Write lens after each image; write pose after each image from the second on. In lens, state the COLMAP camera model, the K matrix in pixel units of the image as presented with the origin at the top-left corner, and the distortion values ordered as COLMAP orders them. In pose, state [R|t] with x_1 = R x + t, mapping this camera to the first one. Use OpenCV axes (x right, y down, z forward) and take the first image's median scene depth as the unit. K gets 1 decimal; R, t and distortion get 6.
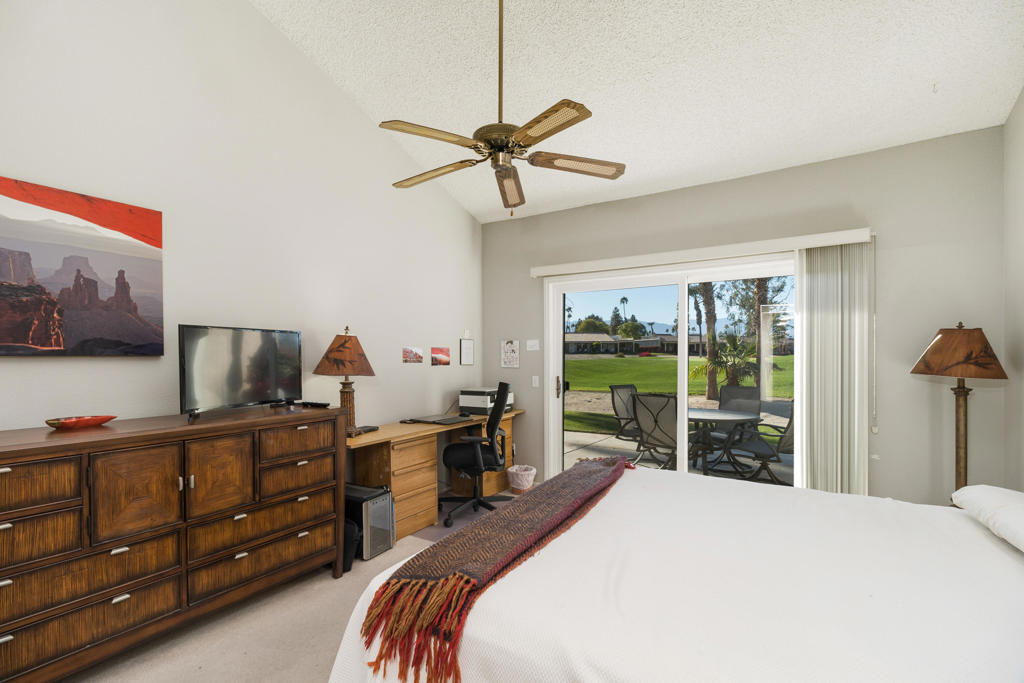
lens RADIAL K [[452.1, 0, 516.8], [0, 452.1, 359.0], [0, 0, 1]] dist [0.000656, -0.001371]
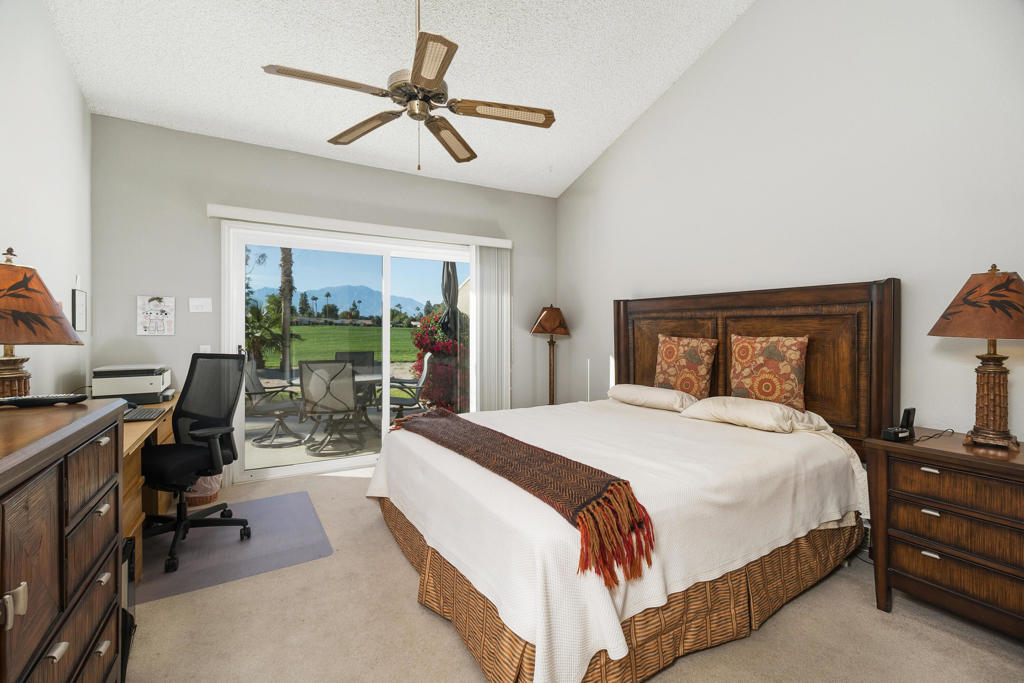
lens RADIAL K [[452.1, 0, 508.5], [0, 452.1, 331.7], [0, 0, 1]] dist [0.000656, -0.001371]
pose [[0.455751, -0.001382, 0.890106, -0.556573], [0.003953, 0.999992, -0.000472, 0.022425], [-0.890099, 0.003734, 0.455753, 0.277790]]
